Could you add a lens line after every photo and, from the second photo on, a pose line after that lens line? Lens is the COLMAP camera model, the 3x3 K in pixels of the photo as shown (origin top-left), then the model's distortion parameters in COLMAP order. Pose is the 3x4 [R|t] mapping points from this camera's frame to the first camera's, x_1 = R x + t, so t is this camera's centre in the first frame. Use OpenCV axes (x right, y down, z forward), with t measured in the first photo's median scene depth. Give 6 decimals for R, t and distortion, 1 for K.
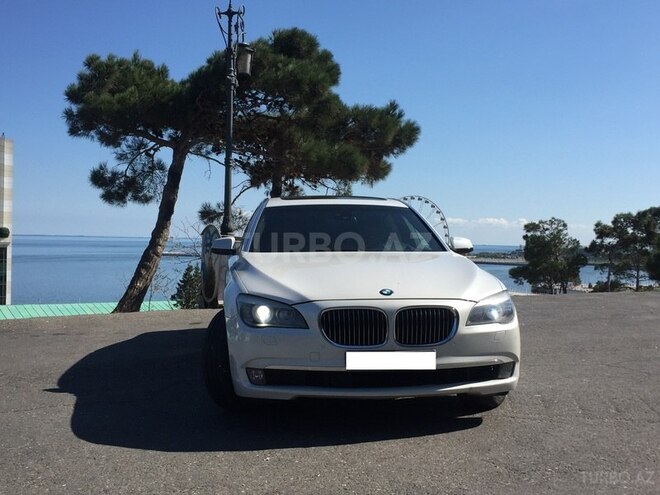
lens RADIAL K [[800.7, 0, 330.0], [0, 800.7, 247.5], [0, 0, 1]] dist [0.058818, -0.021424]
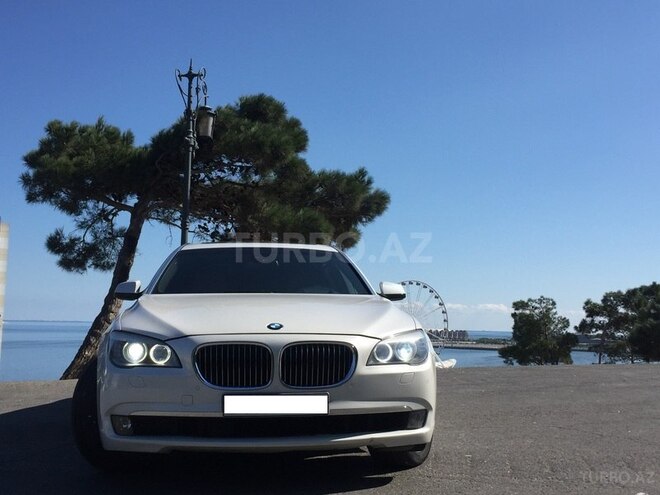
lens RADIAL K [[800.7, 0, 330.0], [0, 800.7, 247.5], [0, 0, 1]] dist [0.056400, -0.016748]
pose [[0.999998, 0.001621, -0.001513, 0.046374], [-0.001775, 0.994201, -0.107525, 0.022573], [0.001330, 0.107527, 0.994201, 0.043070]]
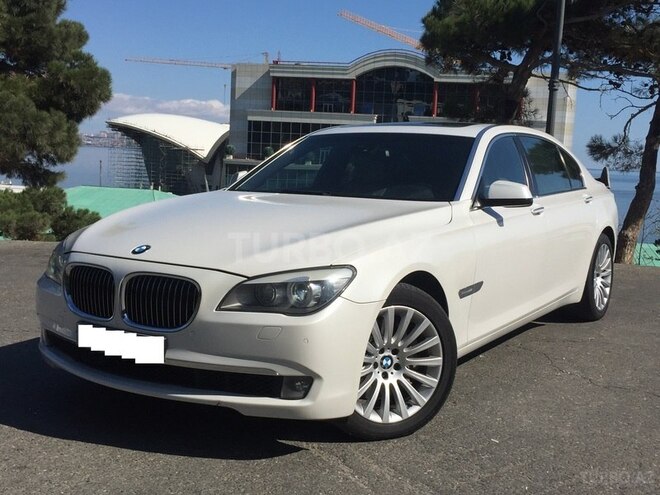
lens RADIAL K [[811.3, 0, 329.5], [0, 811.3, 228.0], [0, 0, 1]] dist [0.113399, -0.012342]
pose [[0.761447, 0.068324, -0.644617, 0.238077], [-0.034484, 0.997291, 0.064970, -0.006169], [0.647310, -0.027242, 0.761740, 0.193600]]
